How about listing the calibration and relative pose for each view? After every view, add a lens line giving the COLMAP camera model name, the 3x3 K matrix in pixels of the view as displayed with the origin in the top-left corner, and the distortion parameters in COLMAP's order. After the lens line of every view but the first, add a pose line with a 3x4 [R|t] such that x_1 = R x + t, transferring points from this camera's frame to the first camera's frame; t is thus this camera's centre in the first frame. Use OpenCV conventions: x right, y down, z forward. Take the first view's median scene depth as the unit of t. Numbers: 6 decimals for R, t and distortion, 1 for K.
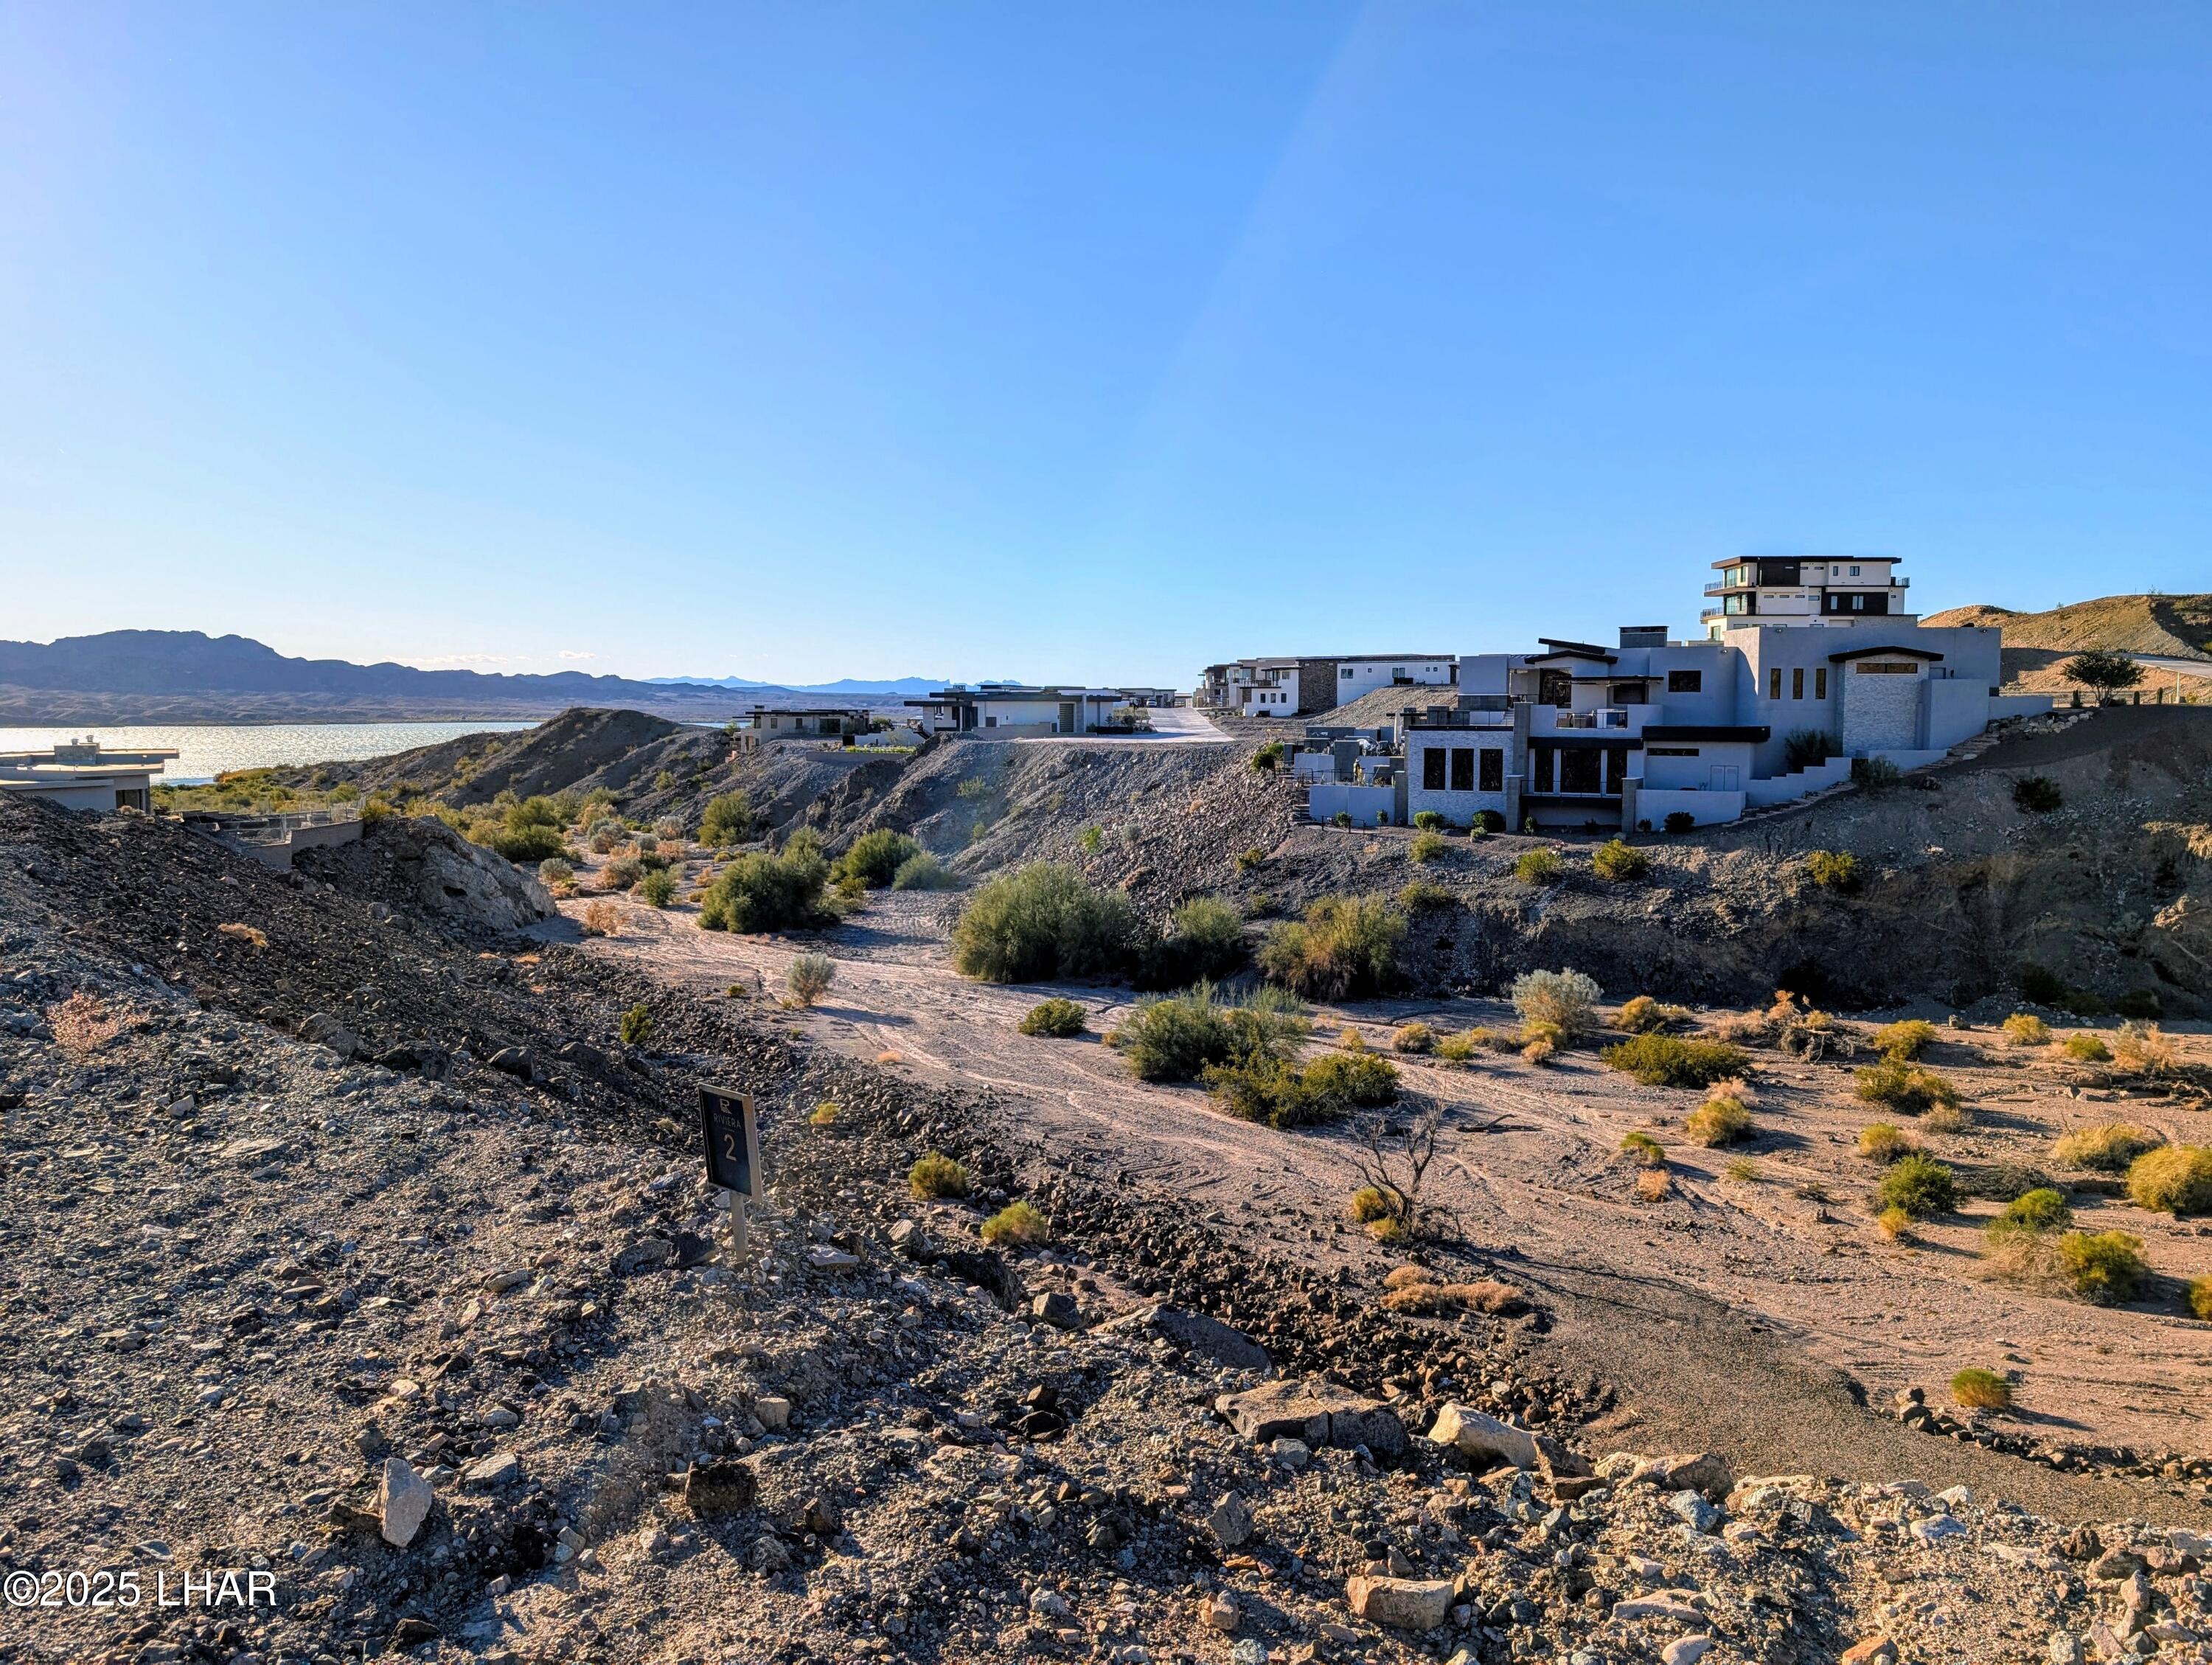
lens RADIAL K [[1582.2, 0, 1127.9], [0, 1582.2, 813.2], [0, 0, 1]] dist [0.040854, -0.047009]
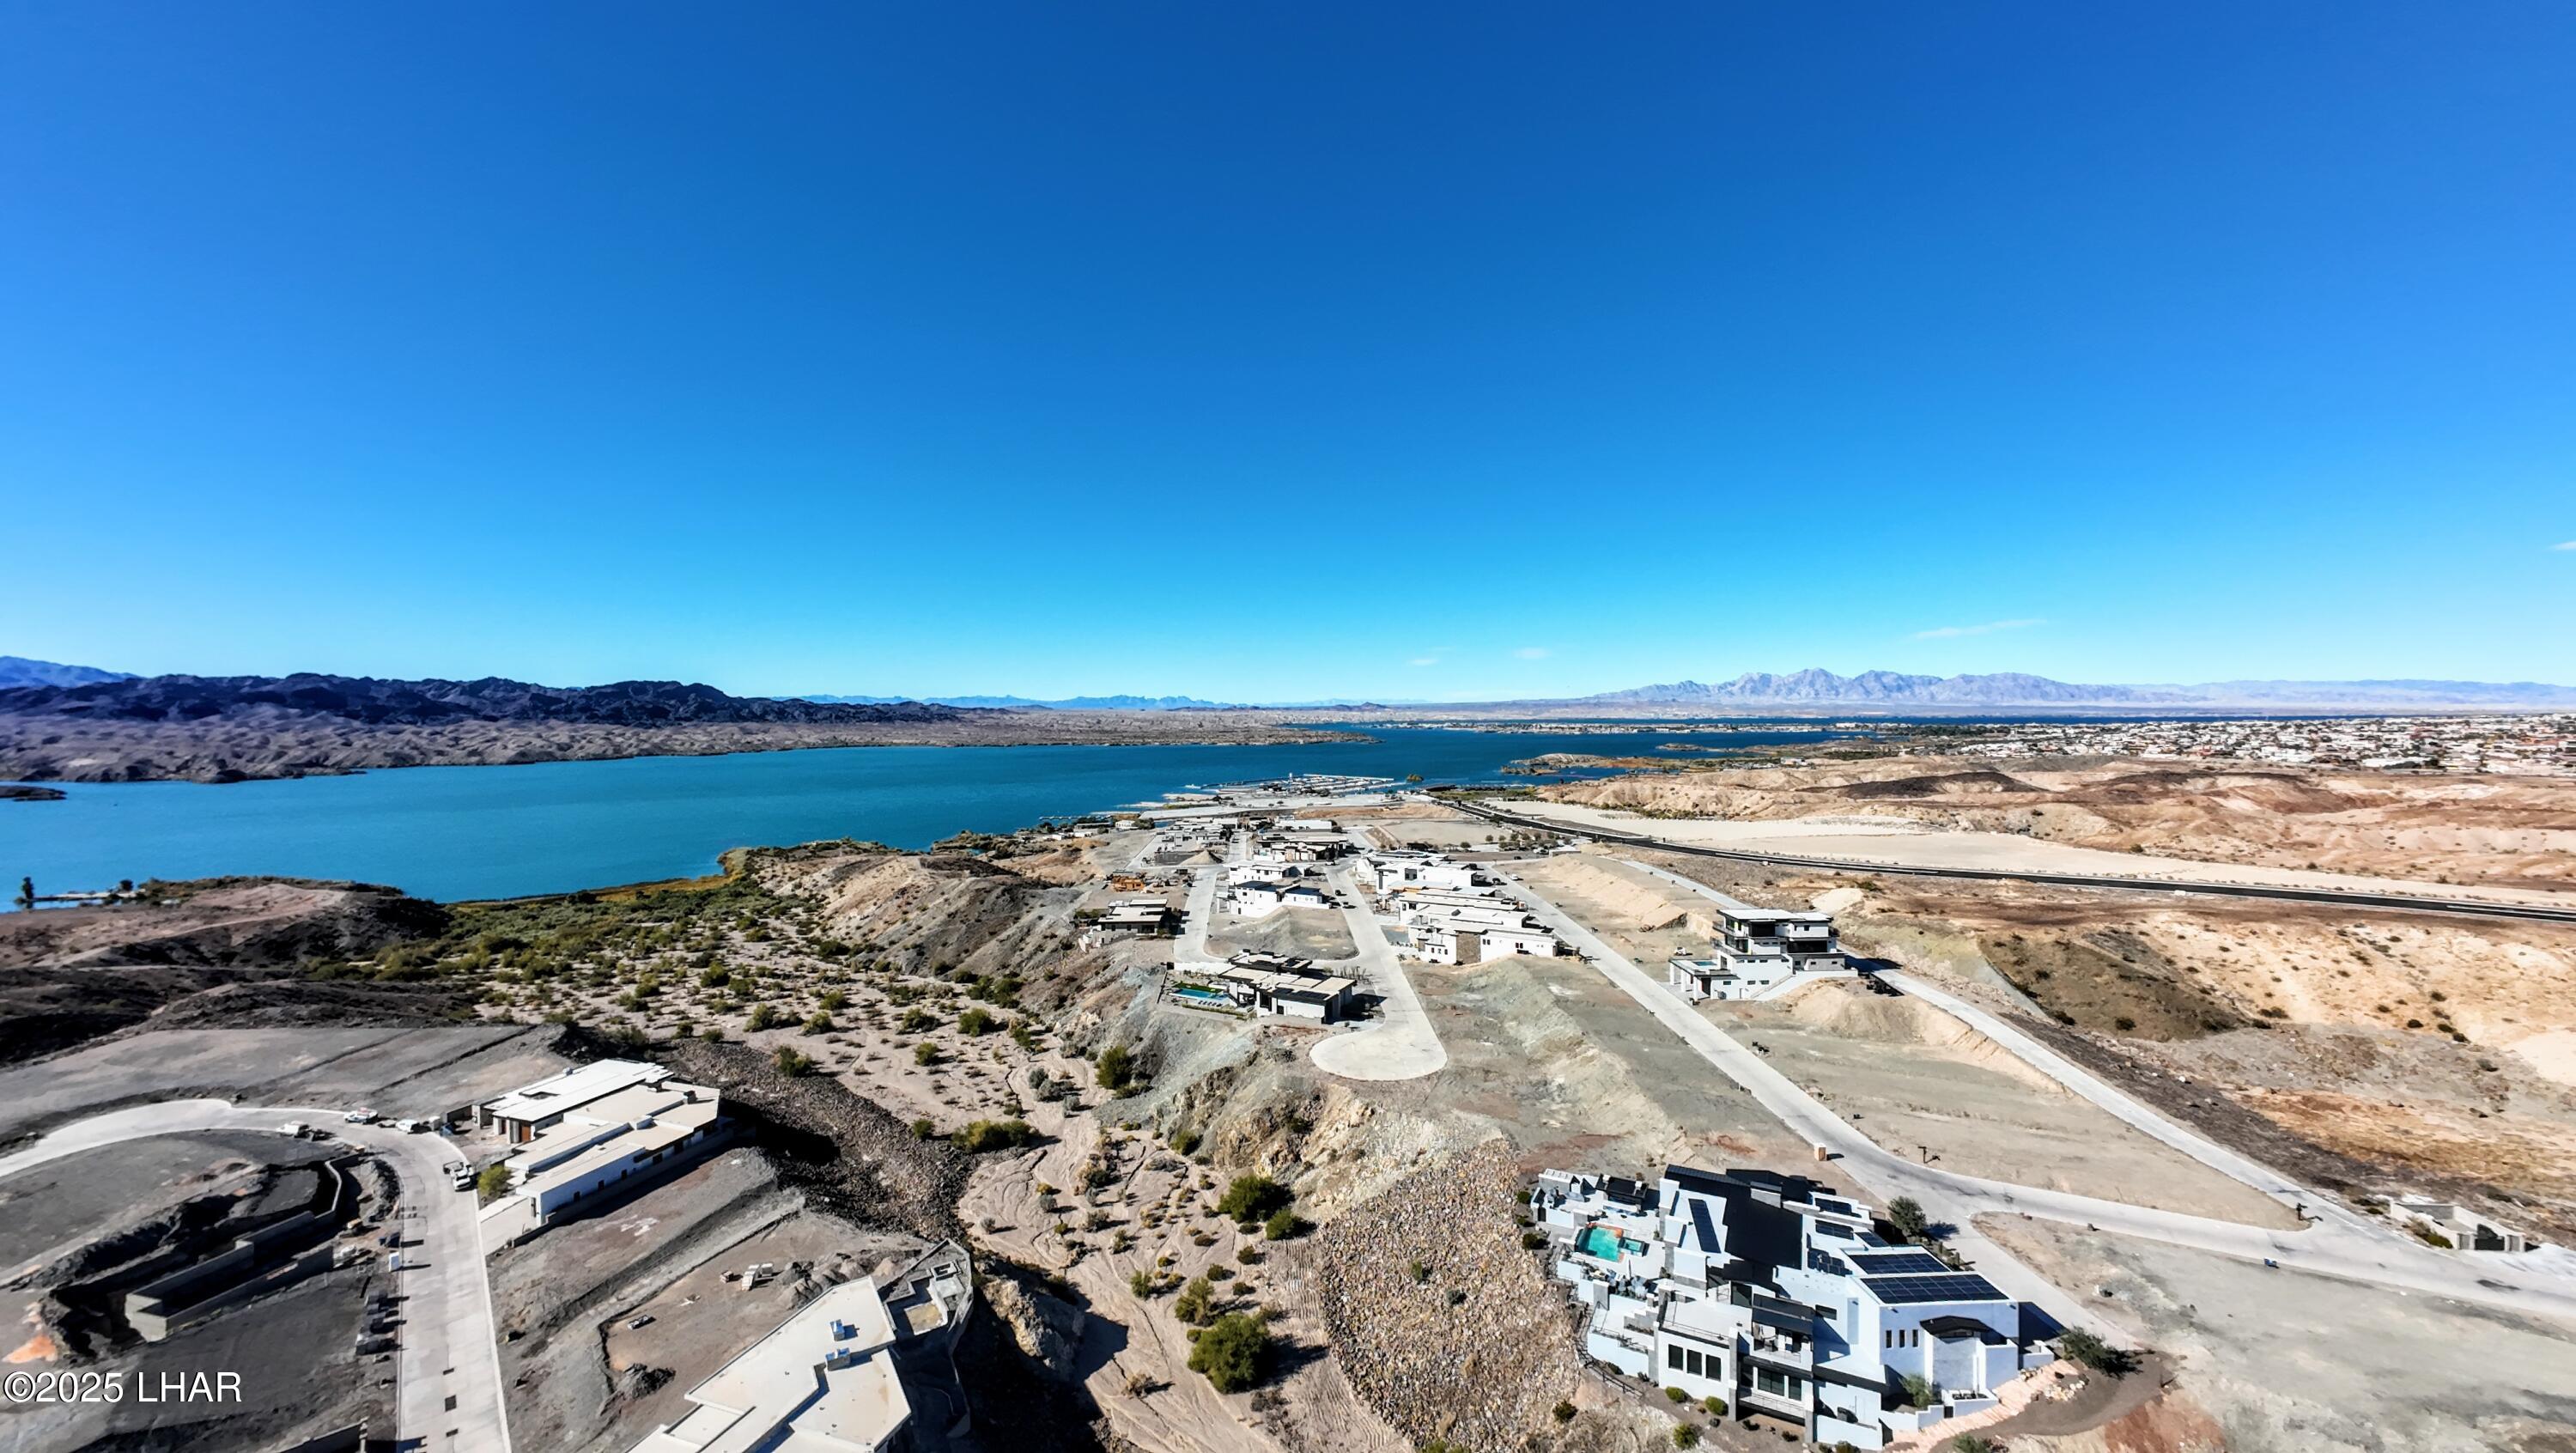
lens RADIAL K [[987.4, 0, 1281.4], [0, 987.4, 699.9], [0, 0, 1]] dist [-0.002019, -0.000529]
pose [[0.999415, -0.016510, 0.029961, -0.242716], [0.018513, 0.997523, -0.067863, -0.665786], [-0.028767, 0.068378, 0.997245, -0.062192]]
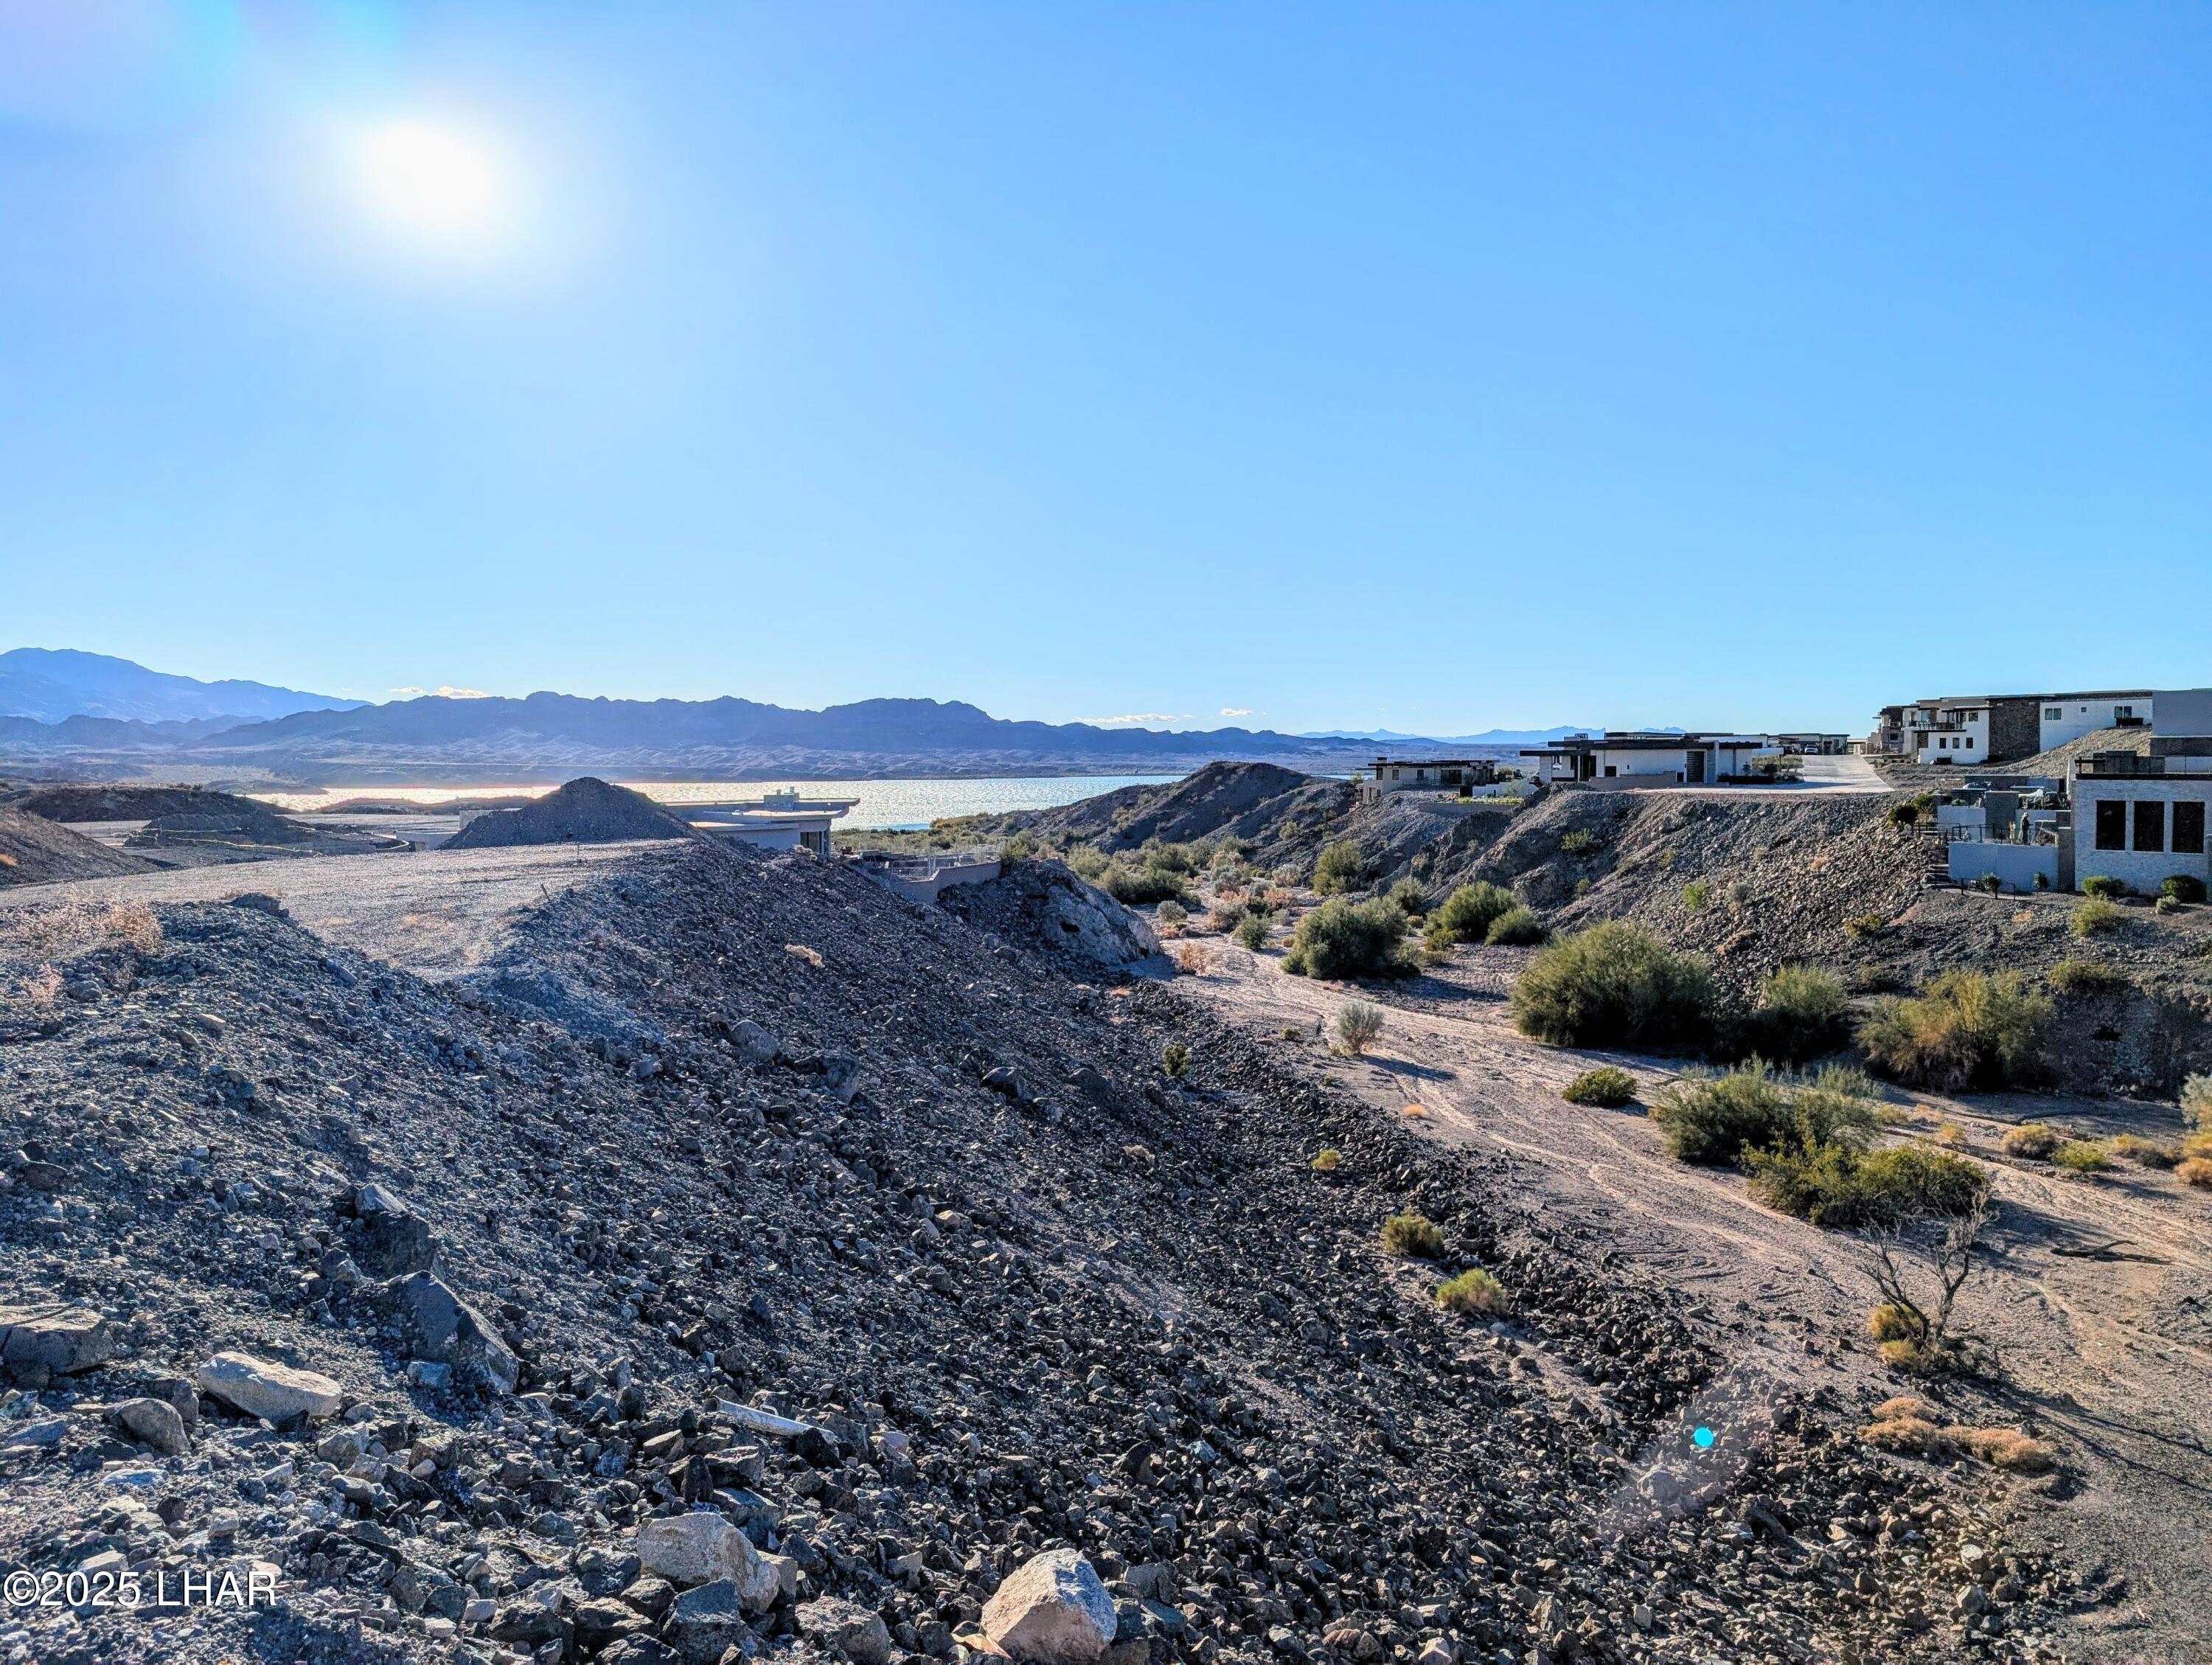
lens RADIAL K [[1582.2, 0, 1102.4], [0, 1582.2, 851.7], [0, 0, 1]] dist [0.040854, -0.047009]
pose [[0.913672, 0.016717, -0.406109, 0.049995], [-0.020080, 0.999790, -0.004021, 0.000337], [0.405956, 0.011829, 0.913816, 0.010736]]
